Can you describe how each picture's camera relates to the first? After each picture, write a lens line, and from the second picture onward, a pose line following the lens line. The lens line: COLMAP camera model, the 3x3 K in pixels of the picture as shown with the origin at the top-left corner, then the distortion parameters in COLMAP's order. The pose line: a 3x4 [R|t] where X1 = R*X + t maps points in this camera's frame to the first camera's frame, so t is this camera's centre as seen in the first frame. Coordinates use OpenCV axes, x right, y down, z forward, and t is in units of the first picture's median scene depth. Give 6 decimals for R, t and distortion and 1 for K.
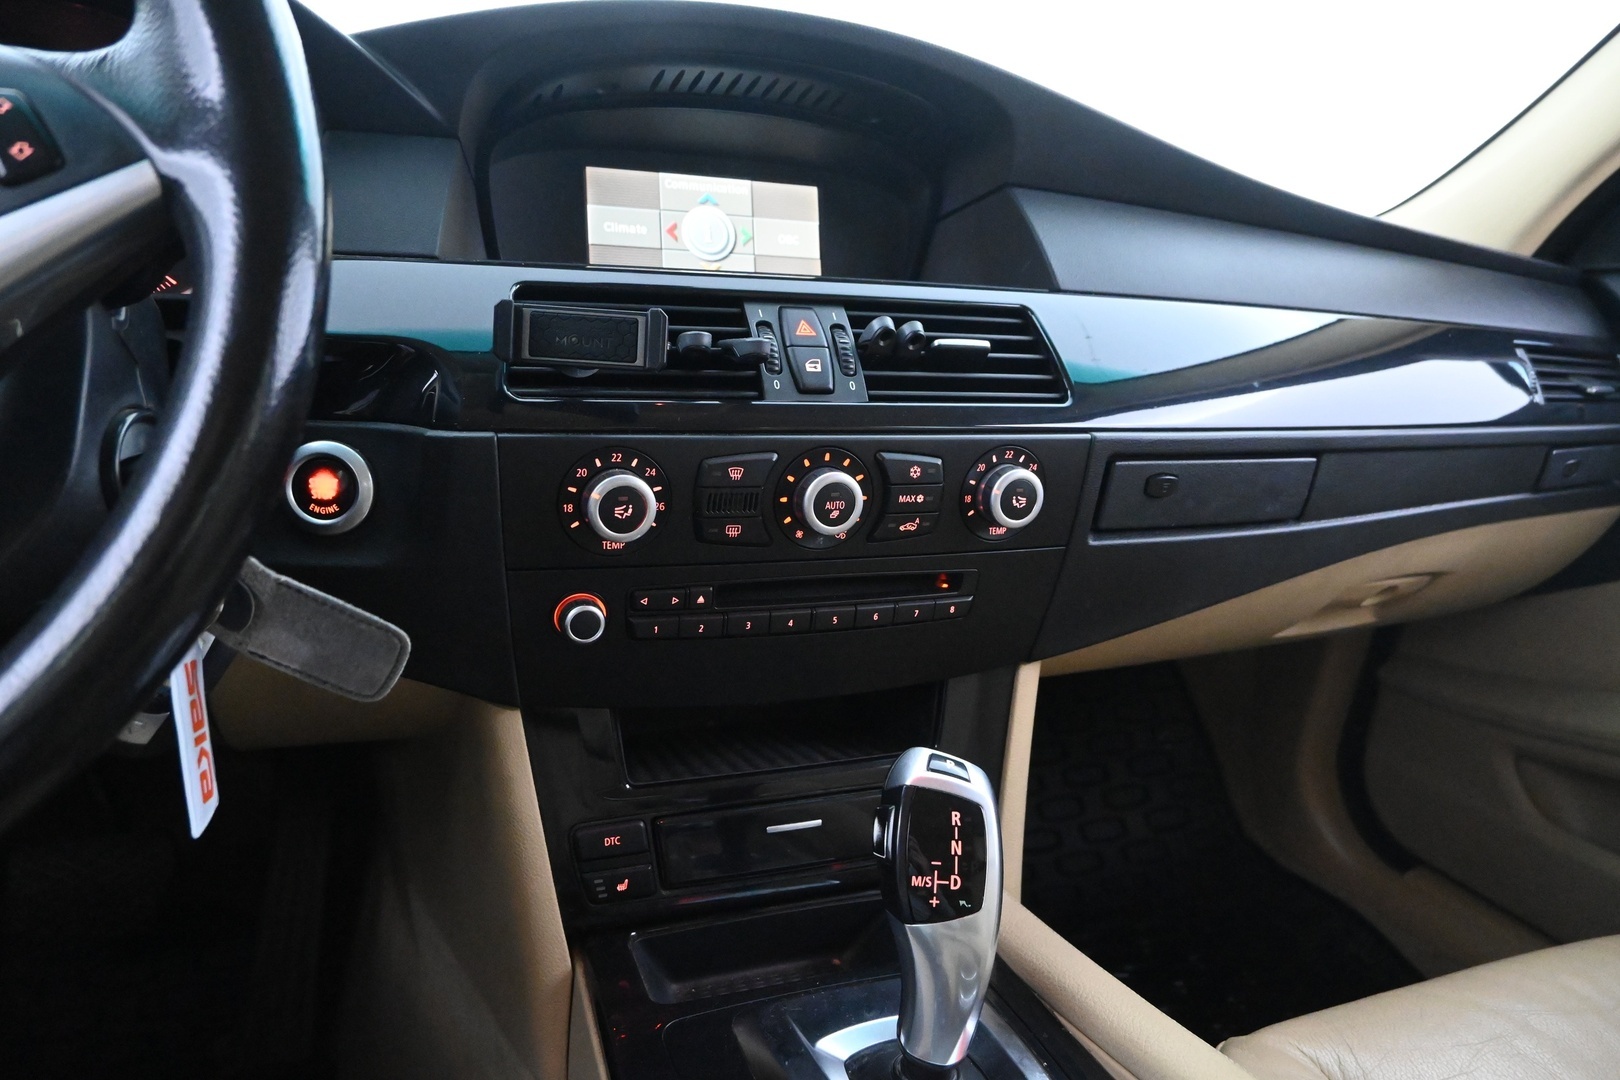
lens RADIAL K [[1115.4, 0, 808.2], [0, 1115.4, 534.9], [0, 0, 1]] dist [0.001315, 0.001901]
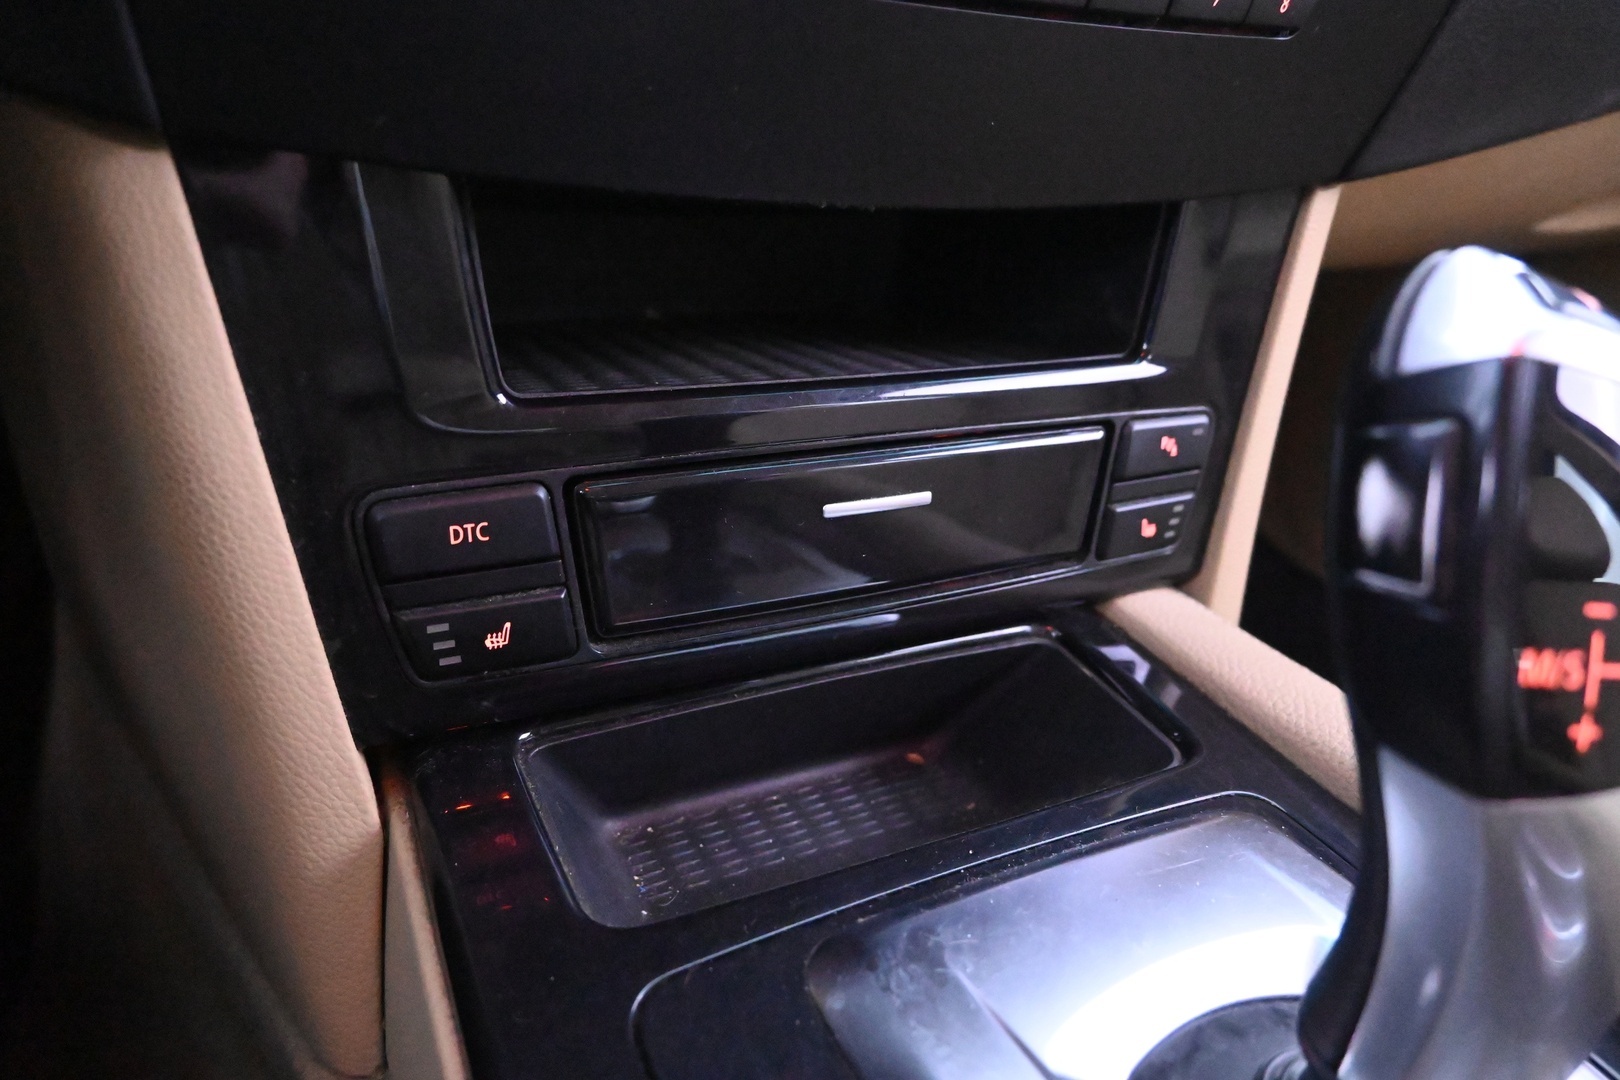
lens RADIAL K [[1115.4, 0, 808.2], [0, 1115.4, 545.8], [0, 0, 1]] dist [0.001315, 0.001901]
pose [[0.990762, 0.005471, 0.135505, -0.107248], [-0.042156, 0.962111, 0.269380, 0.163151], [-0.128896, -0.272604, 0.953453, 0.591456]]
